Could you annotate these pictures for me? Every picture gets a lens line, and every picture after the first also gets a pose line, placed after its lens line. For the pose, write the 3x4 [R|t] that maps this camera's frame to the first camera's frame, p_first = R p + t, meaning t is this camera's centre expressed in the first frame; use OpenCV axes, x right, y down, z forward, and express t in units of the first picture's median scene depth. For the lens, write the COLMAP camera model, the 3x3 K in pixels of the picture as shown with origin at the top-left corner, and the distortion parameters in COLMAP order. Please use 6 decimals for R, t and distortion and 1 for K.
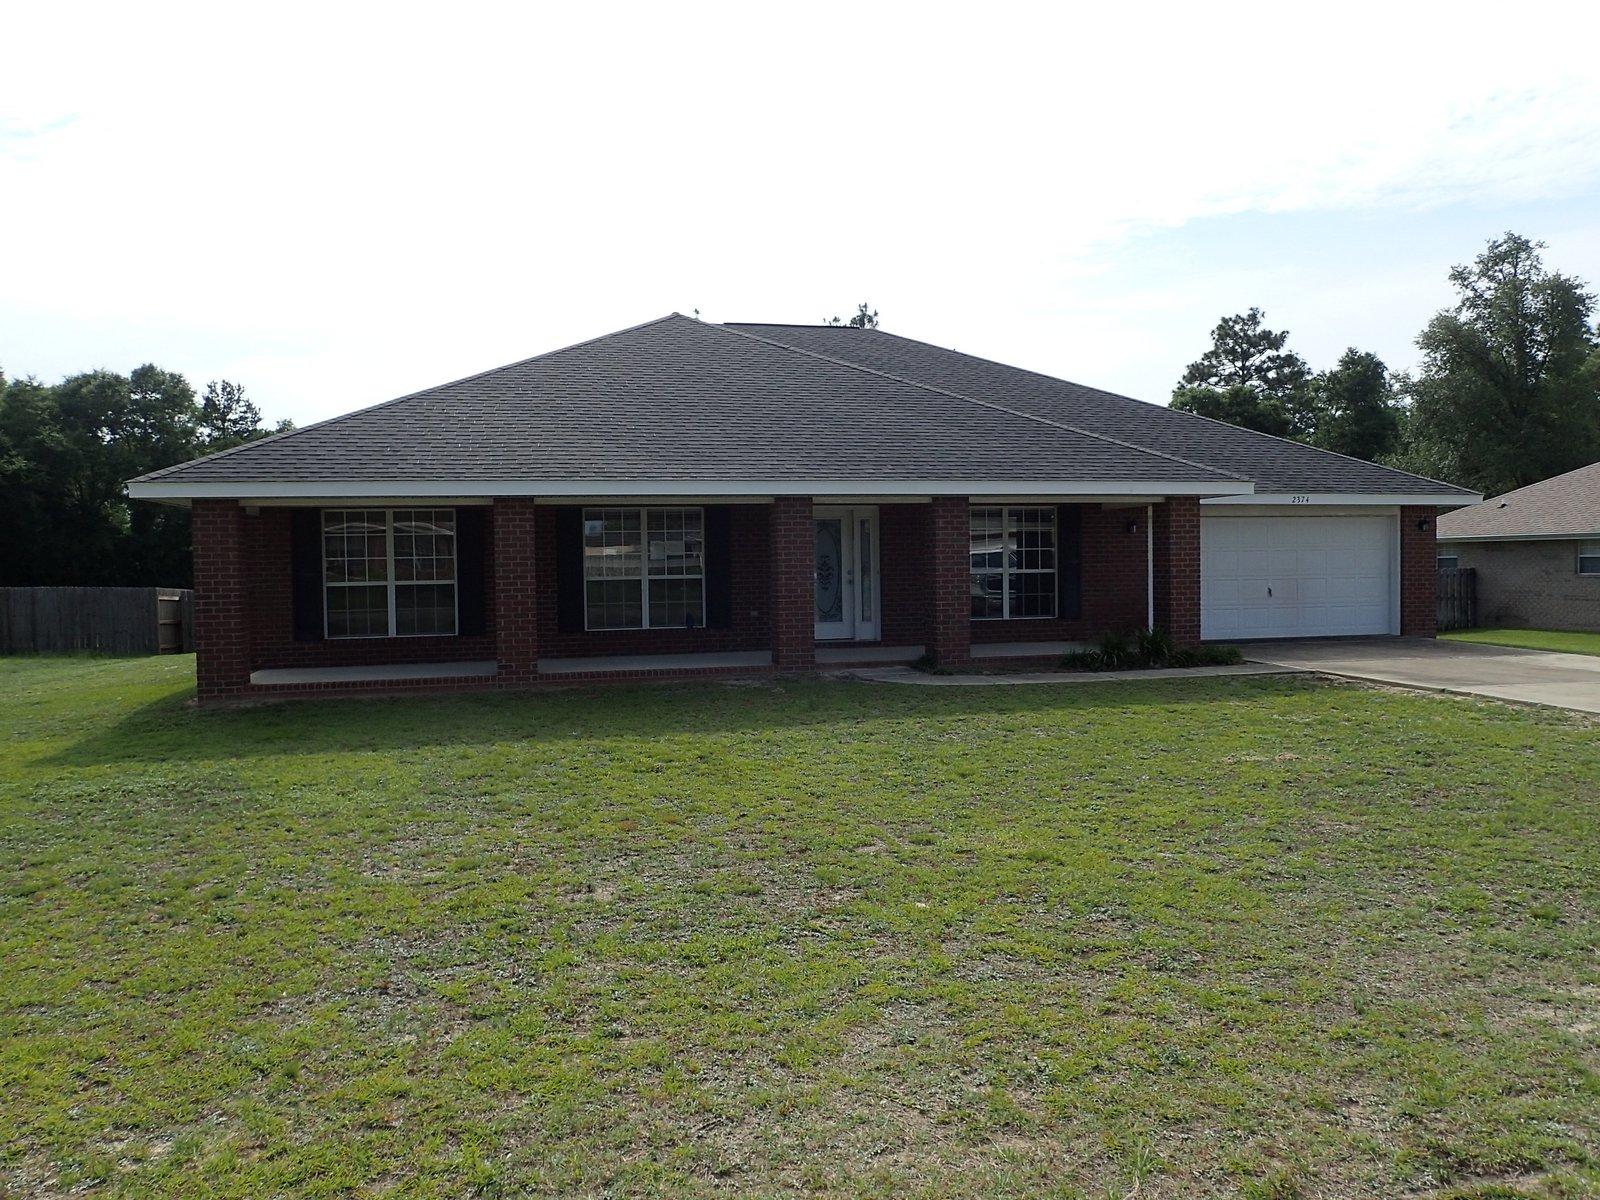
lens RADIAL K [[1203.6, 0, 810.4], [0, 1203.6, 594.6], [0, 0, 1]] dist [0.029975, -0.032618]
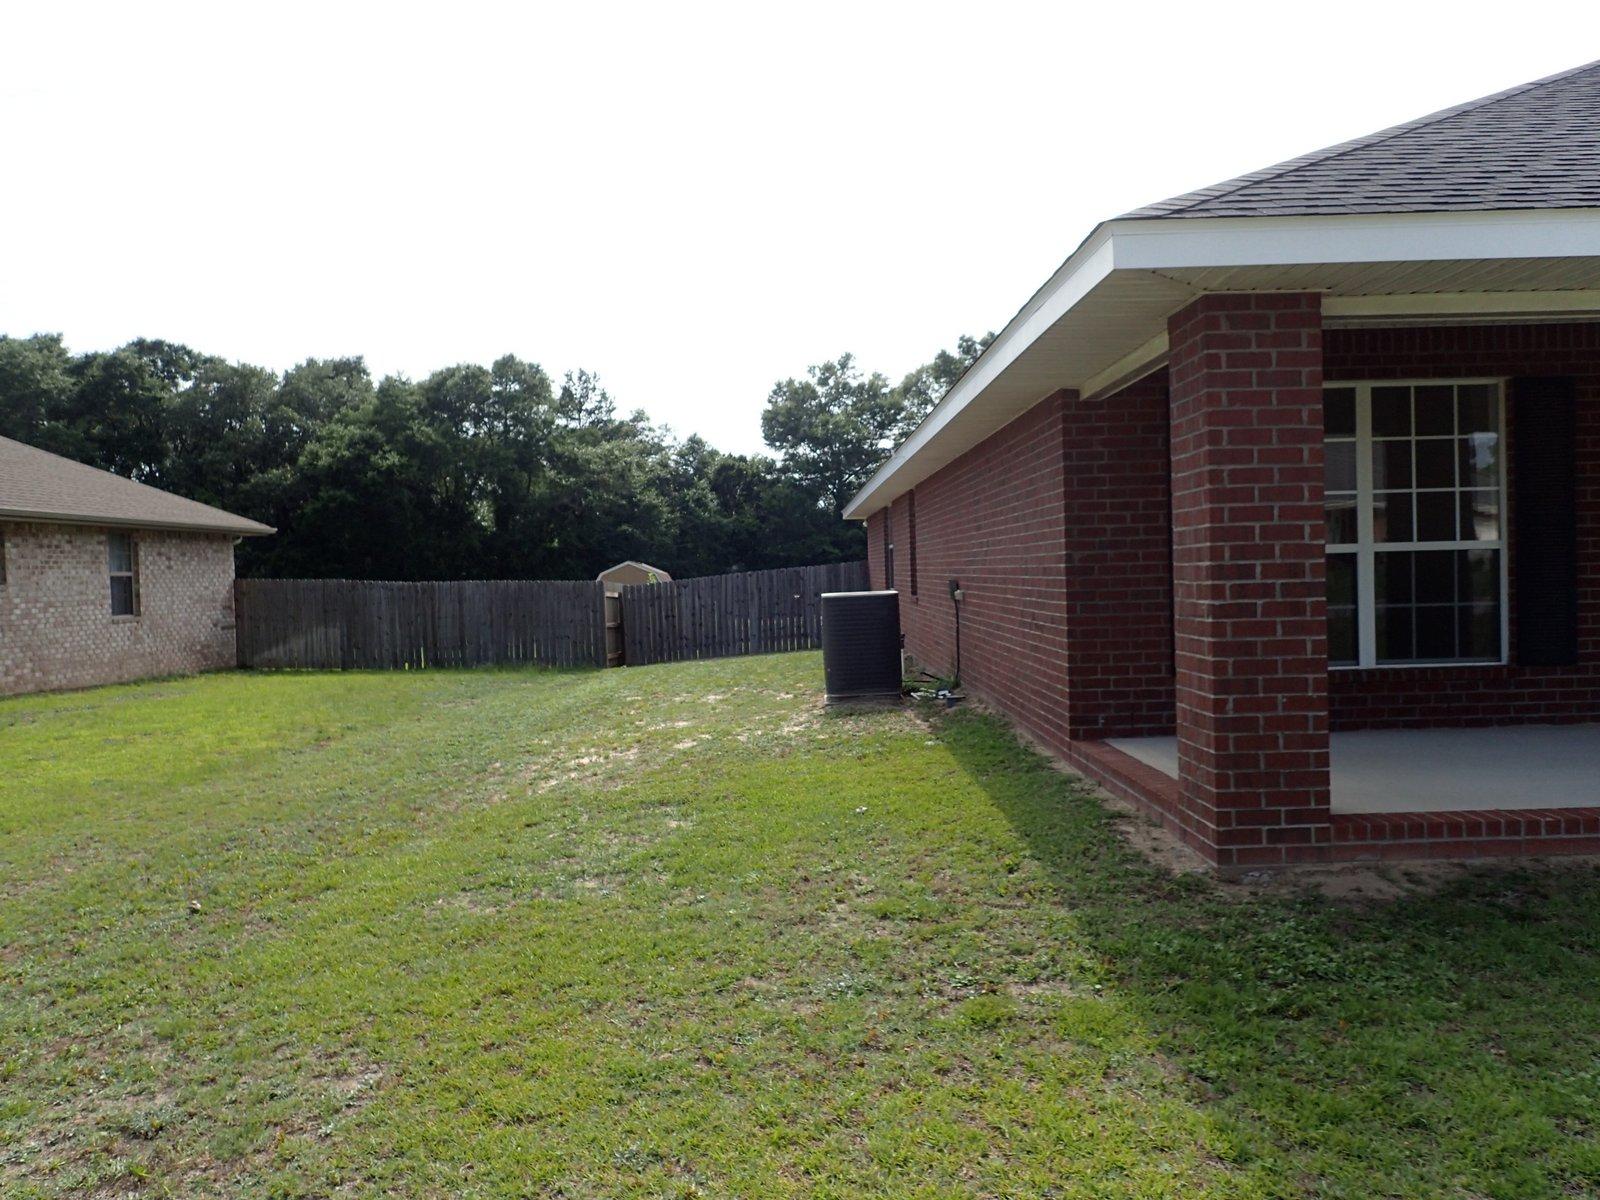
lens RADIAL K [[1203.6, 0, 810.4], [0, 1203.6, 594.6], [0, 0, 1]] dist [0.029975, -0.032618]
pose [[0.975377, -0.005455, -0.220478, -0.105259], [0.005672, 0.999984, 0.000352, 0.001540], [0.220472, -0.001594, 0.975392, 0.121294]]
